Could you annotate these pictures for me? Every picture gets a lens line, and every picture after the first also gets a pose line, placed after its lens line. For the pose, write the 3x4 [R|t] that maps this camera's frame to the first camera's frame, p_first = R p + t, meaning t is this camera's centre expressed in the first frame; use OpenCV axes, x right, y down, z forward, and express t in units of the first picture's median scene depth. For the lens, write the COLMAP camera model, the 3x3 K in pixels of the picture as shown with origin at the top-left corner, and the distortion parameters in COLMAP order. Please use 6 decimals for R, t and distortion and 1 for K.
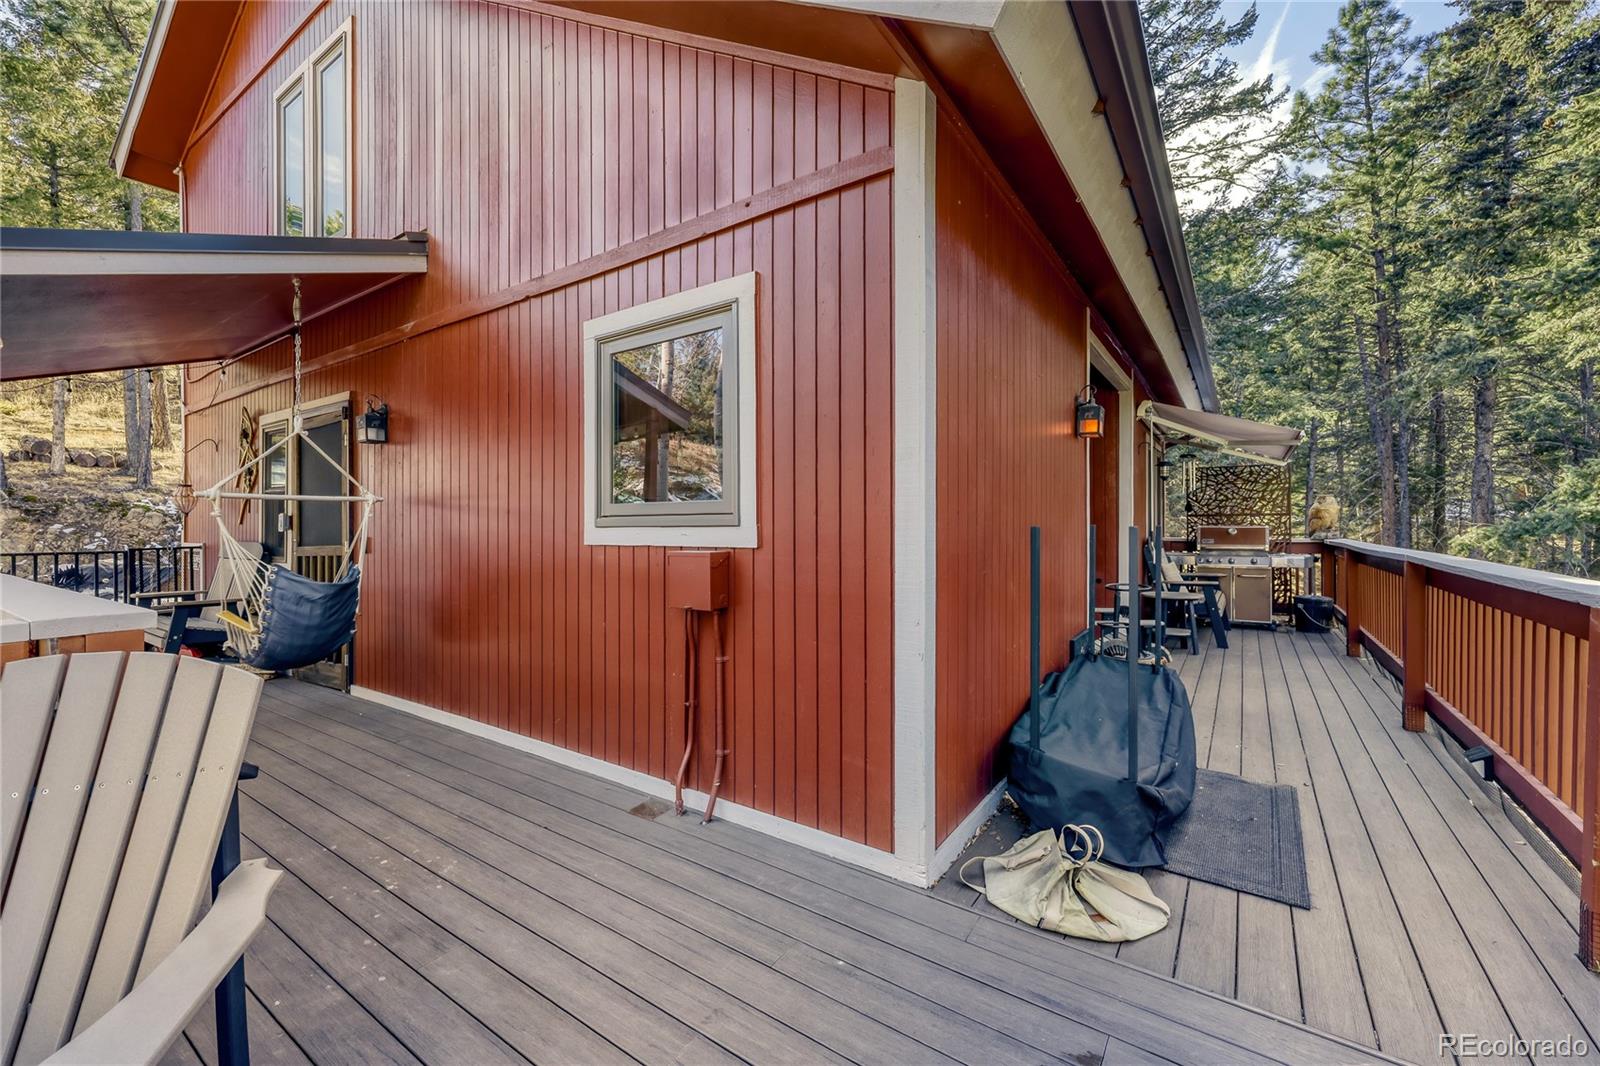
lens RADIAL K [[647.2, 0, 800.0], [0, 647.2, 533.0], [0, 0, 1]] dist [0.000530, 0.000162]
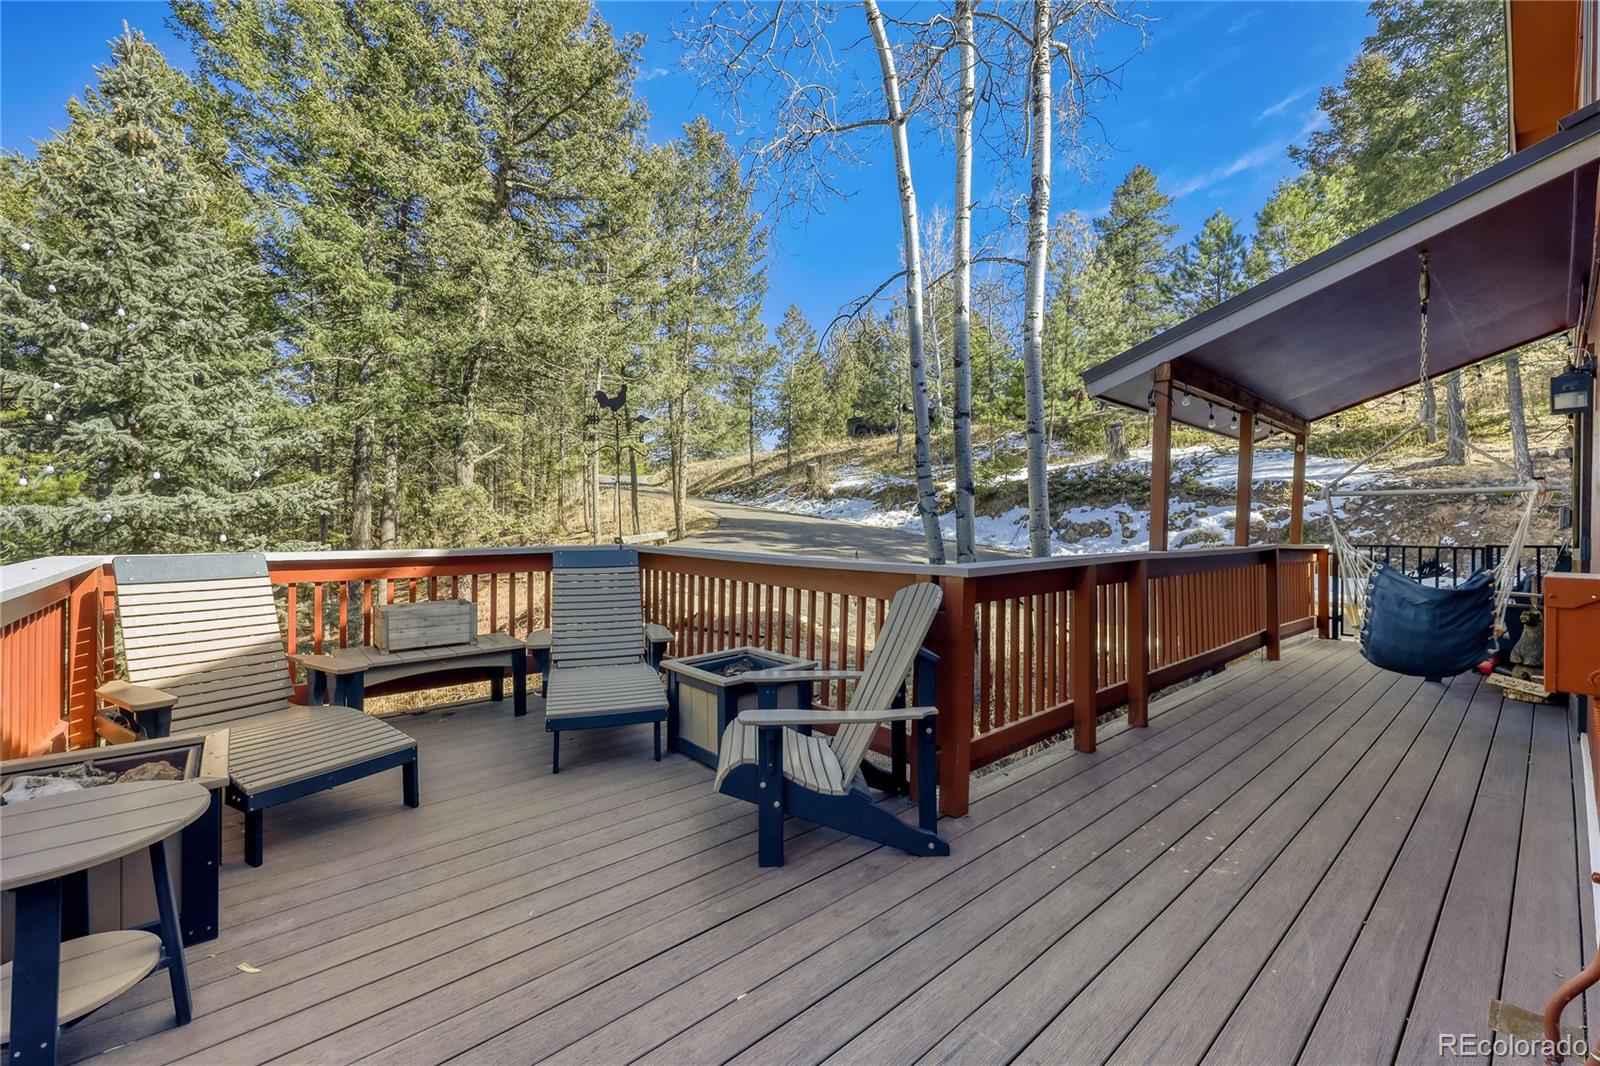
lens RADIAL K [[647.2, 0, 800.0], [0, 647.2, 533.0], [0, 0, 1]] dist [0.000530, 0.000162]
pose [[-0.259927, 0.011375, -0.965561, 0.368446], [-0.004954, 0.999902, 0.013113, -0.004663], [0.965616, 0.008192, -0.259845, 0.407061]]
